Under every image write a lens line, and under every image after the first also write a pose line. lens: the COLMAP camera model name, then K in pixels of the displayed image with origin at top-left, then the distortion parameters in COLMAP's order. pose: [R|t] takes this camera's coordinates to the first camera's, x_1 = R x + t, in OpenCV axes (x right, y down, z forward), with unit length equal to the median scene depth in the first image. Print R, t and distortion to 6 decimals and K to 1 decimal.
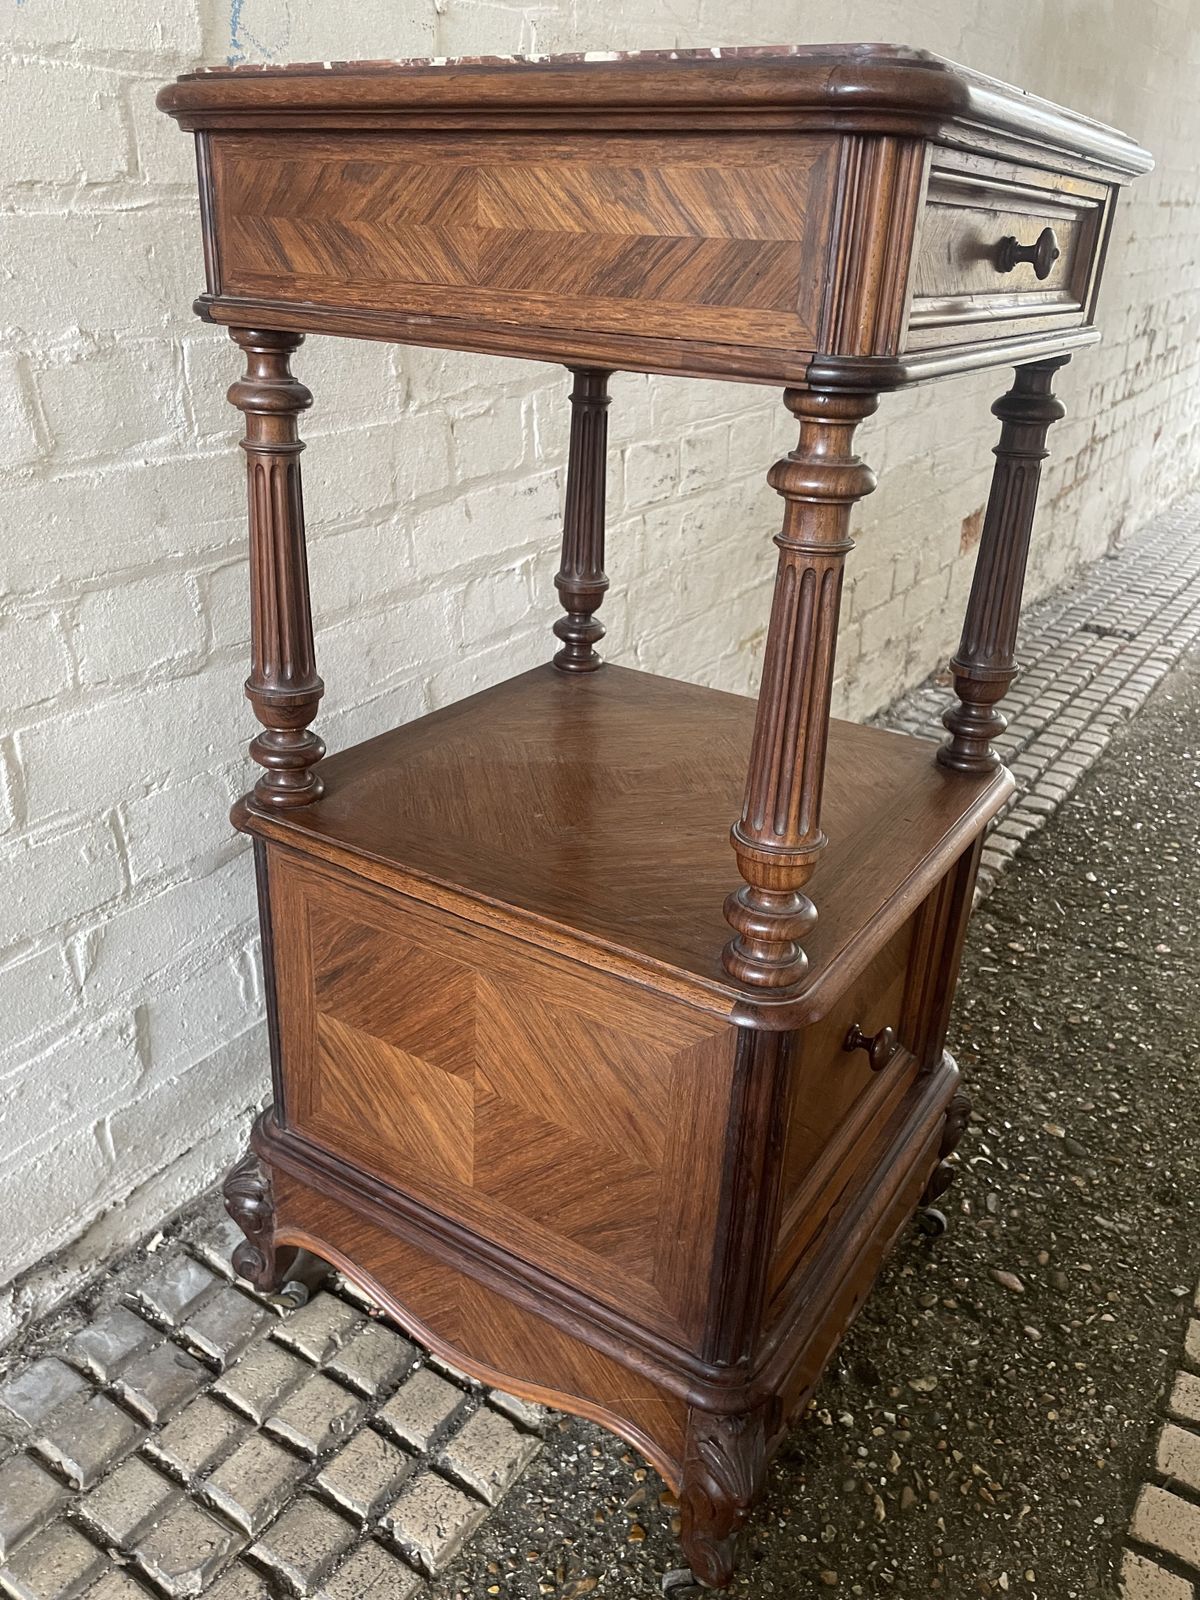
lens RADIAL K [[1211.2, 0, 600.0], [0, 1211.2, 800.0], [0, 0, 1]] dist [0.089644, -0.123351]
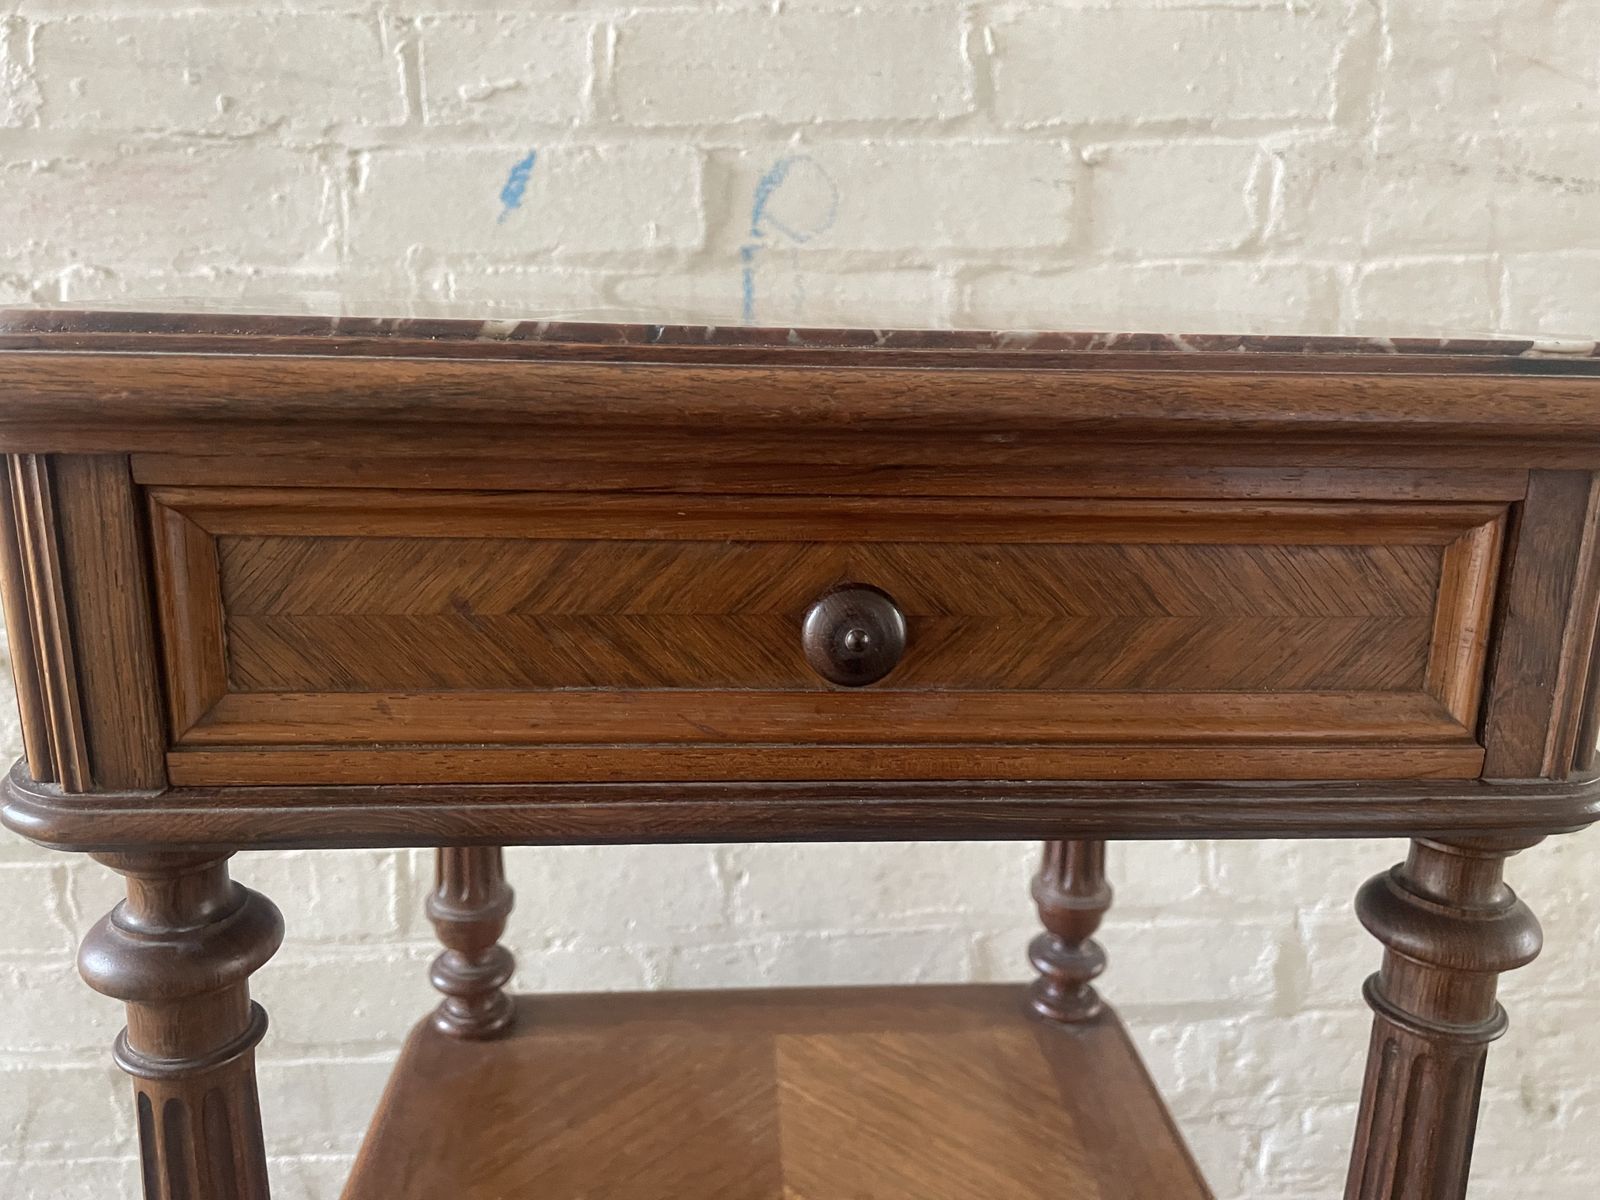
lens RADIAL K [[1223.8, 0, 811.8], [0, 1223.8, 588.7], [0, 0, 1]] dist [0.083966, -0.127315]
pose [[0.596746, 0.167983, -0.784651, 0.462290], [-0.333466, 0.941322, -0.052085, -0.285796], [0.729860, 0.292735, 0.617746, 0.465718]]
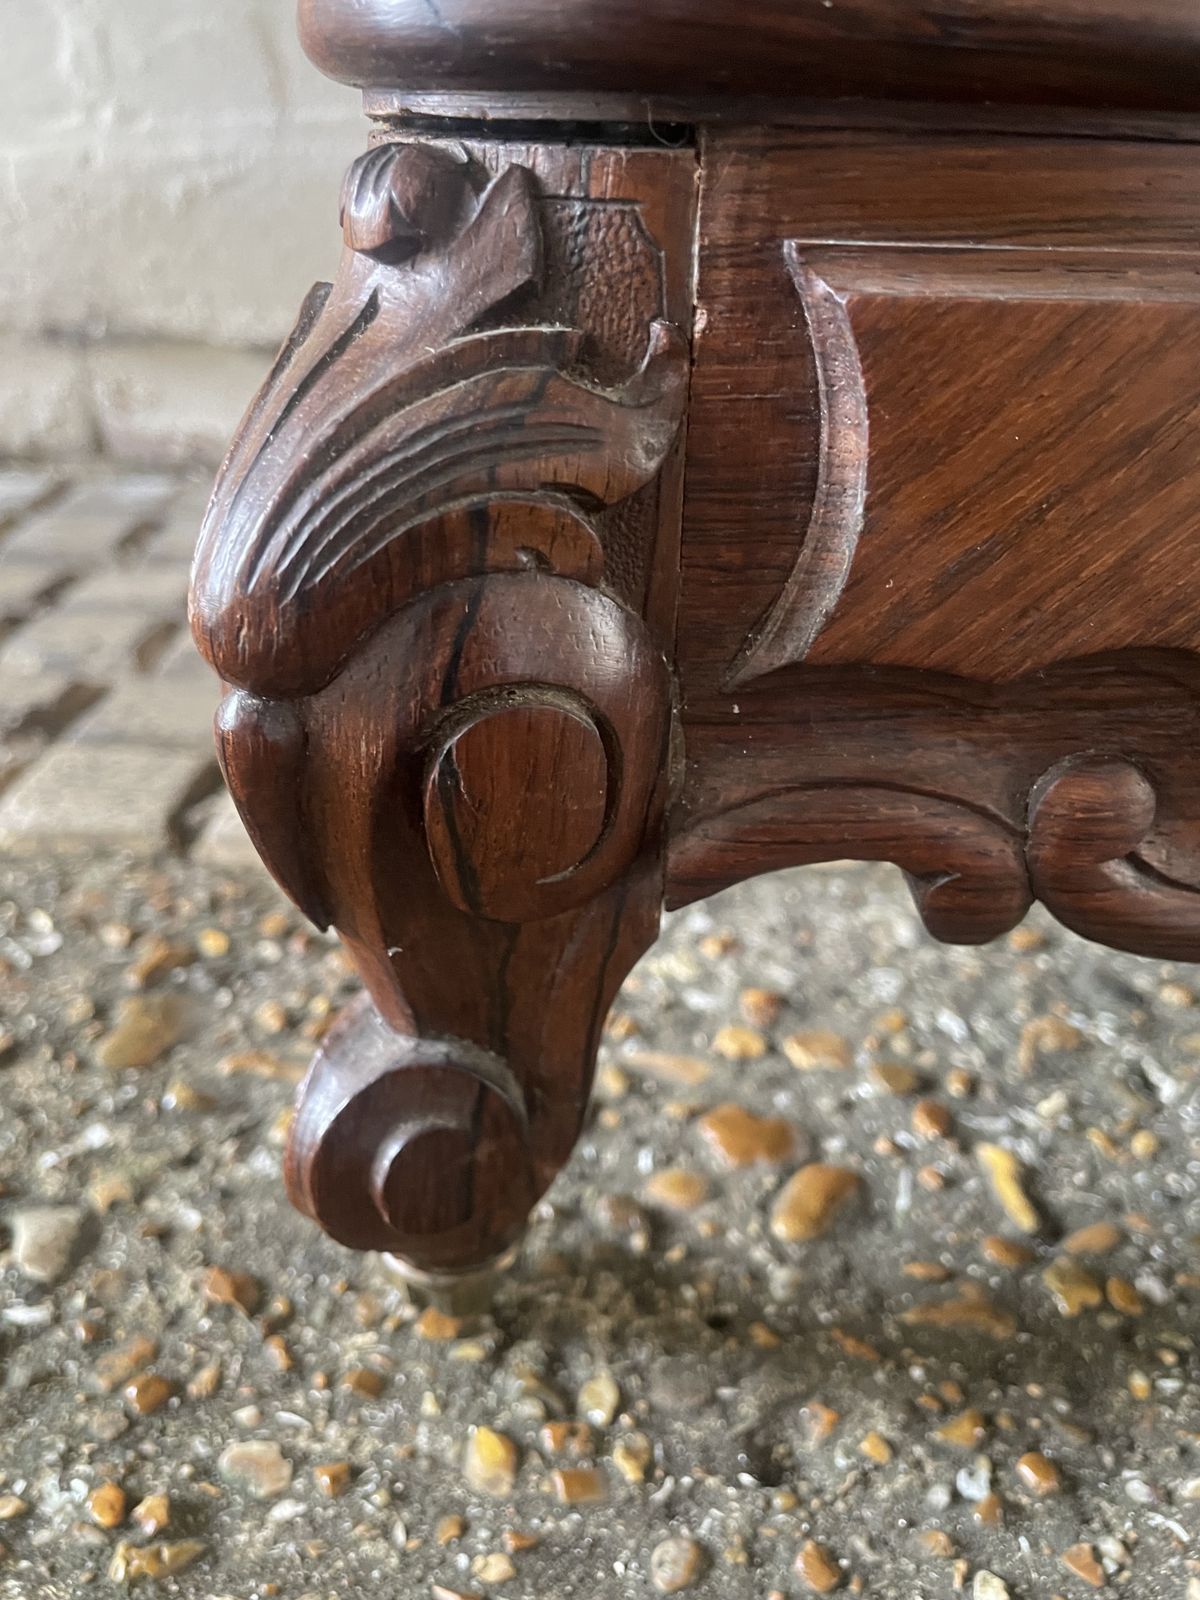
lens RADIAL K [[1261.6, 0, 598.3], [0, 1261.6, 802.3], [0, 0, 1]] dist [0.059595, -0.122570]
pose [[0.542781, 0.369366, -0.754292, 0.213619], [-0.351752, 0.915515, 0.195198, 0.421958], [0.762666, 0.159374, 0.626850, 0.729104]]
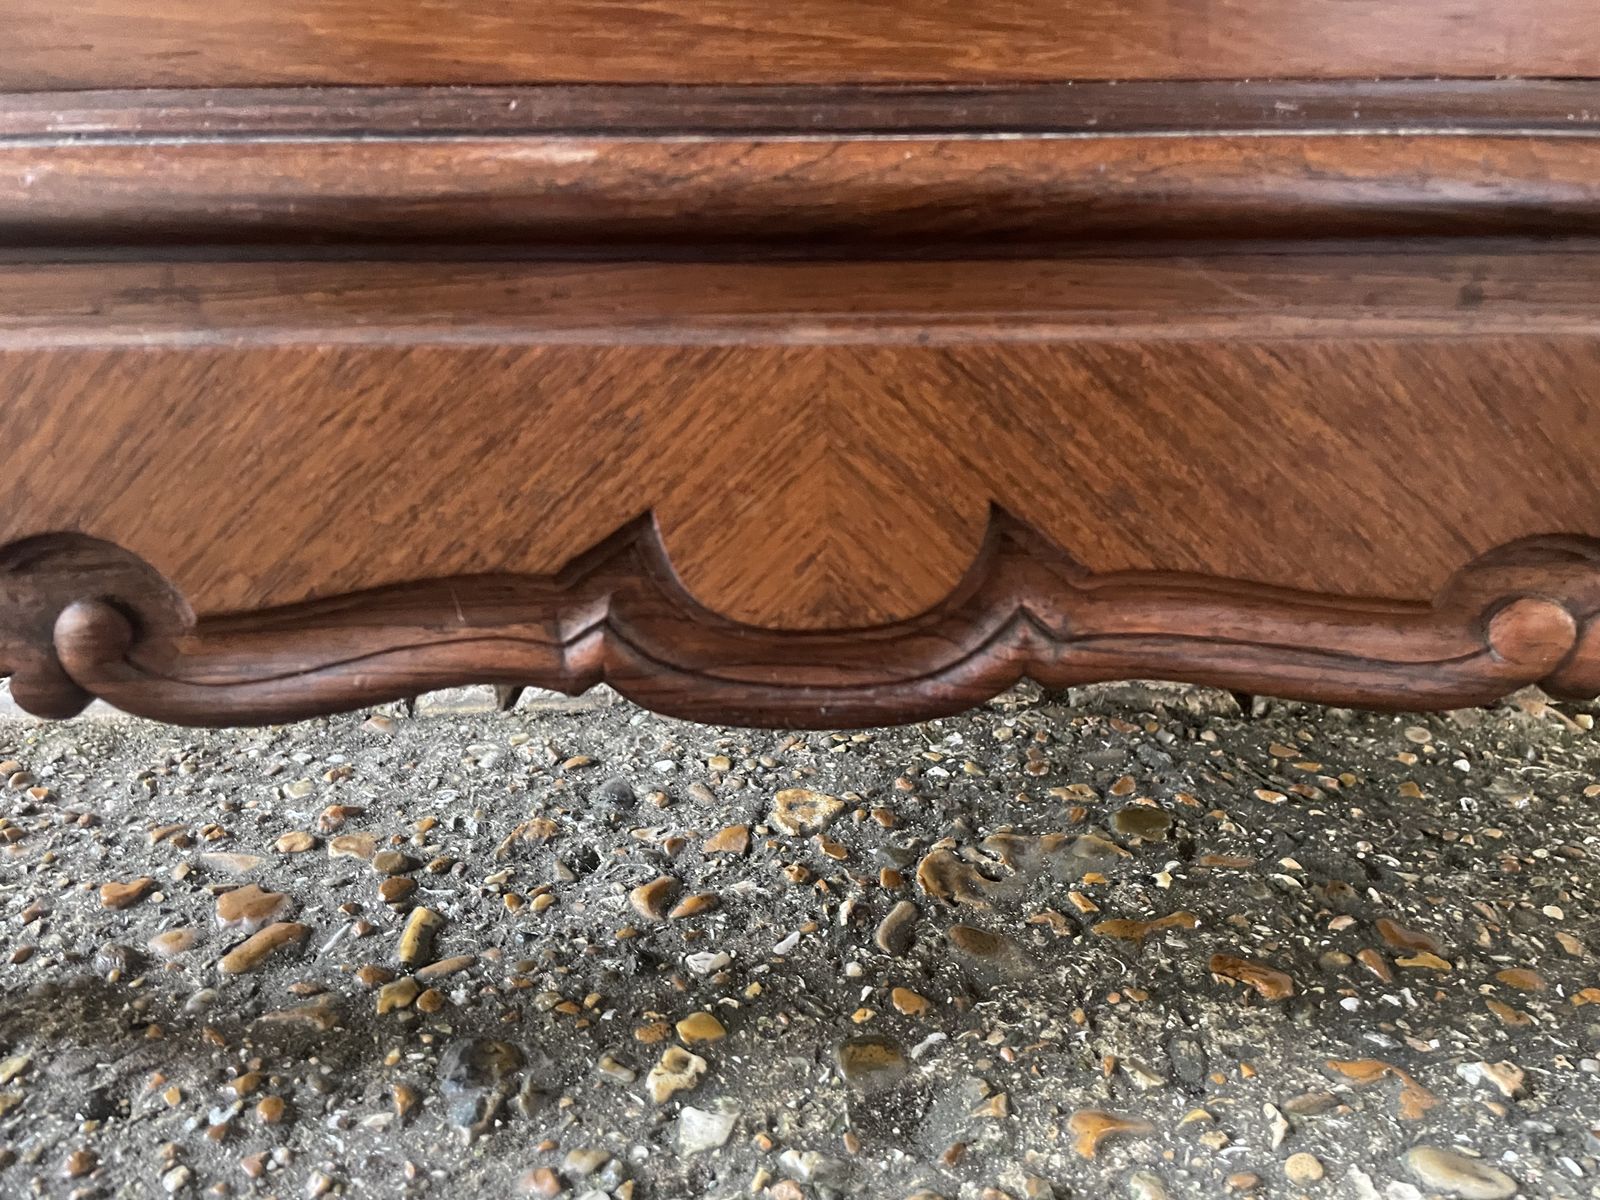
lens RADIAL K [[1223.8, 0, 811.8], [0, 1223.8, 588.7], [0, 0, 1]] dist [0.083966, -0.127315]
pose [[0.540115, 0.285500, -0.791685, 0.391779], [-0.328600, 0.937573, 0.113928, 0.351992], [0.774789, 0.198614, 0.600212, 0.827029]]
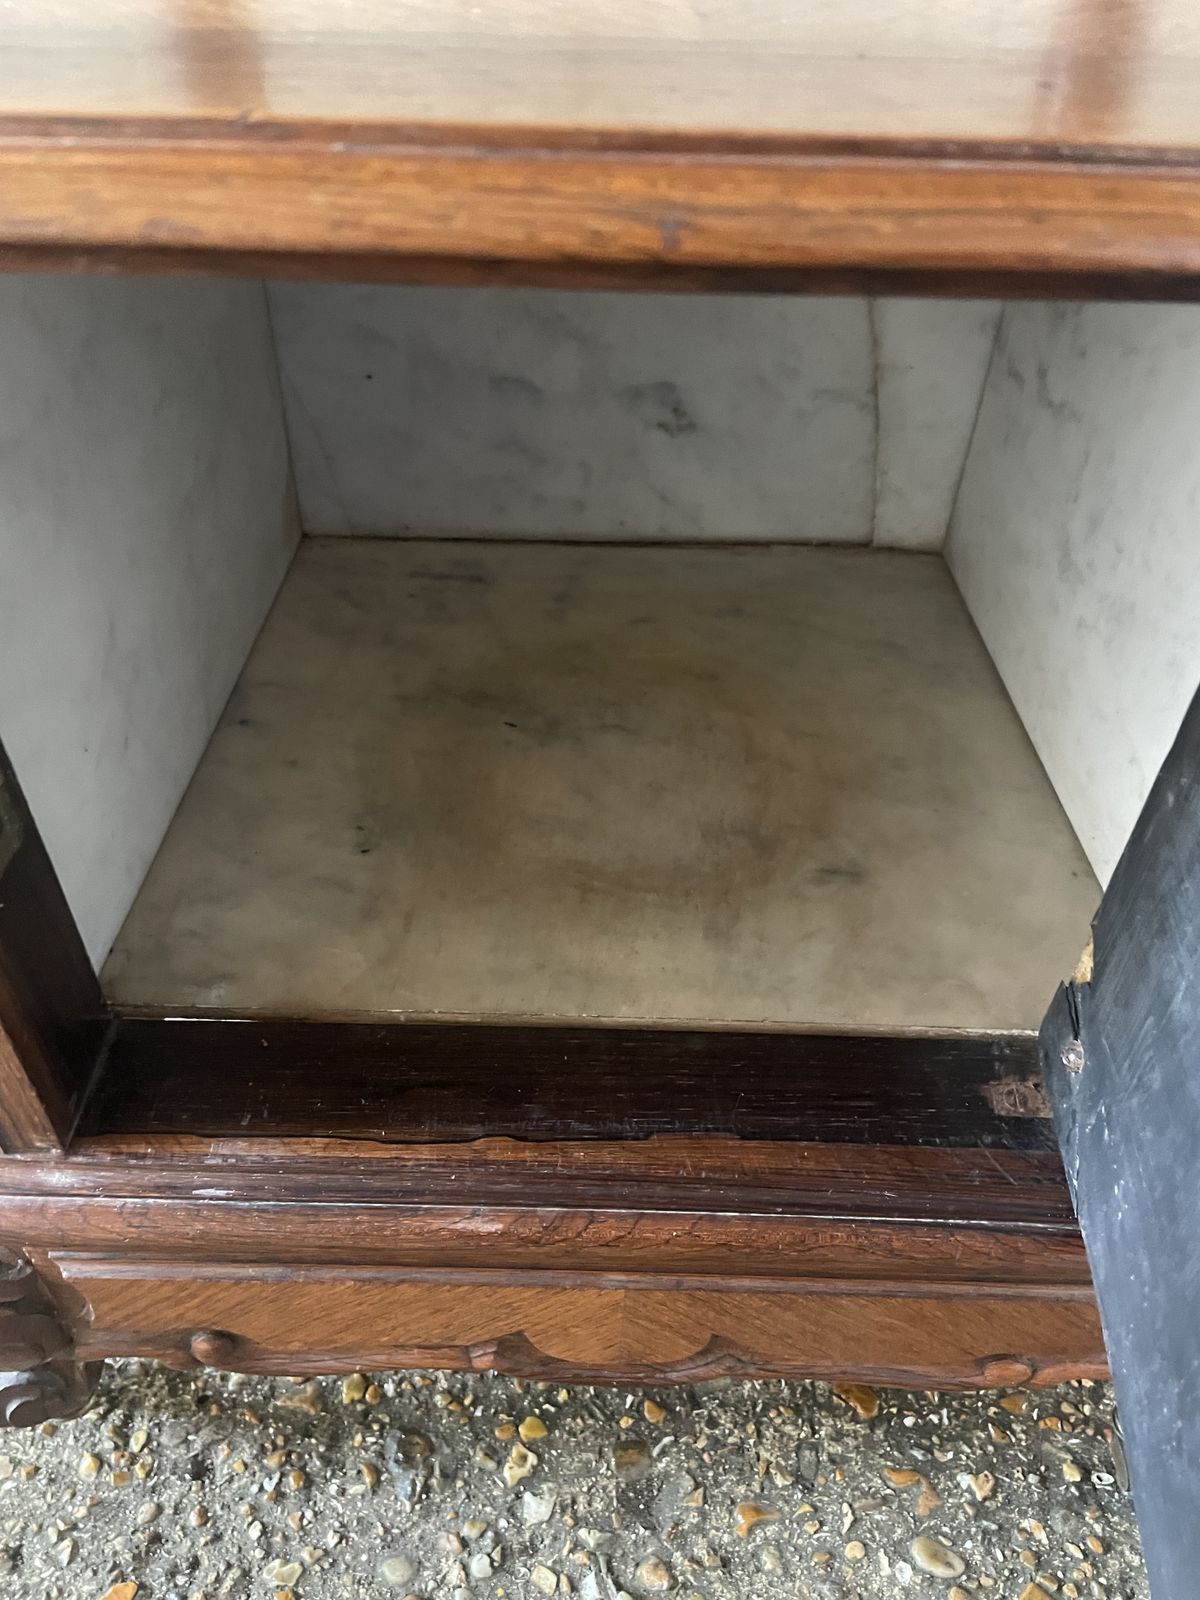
lens RADIAL K [[1223.8, 0, 593.3], [0, 1223.8, 805.6], [0, 0, 1]] dist [0.083966, -0.127315]
pose [[0.524178, 0.555164, -0.645779, 0.375650], [-0.358429, 0.831690, 0.424052, 0.049877], [0.772507, 0.009187, 0.634940, 0.694327]]
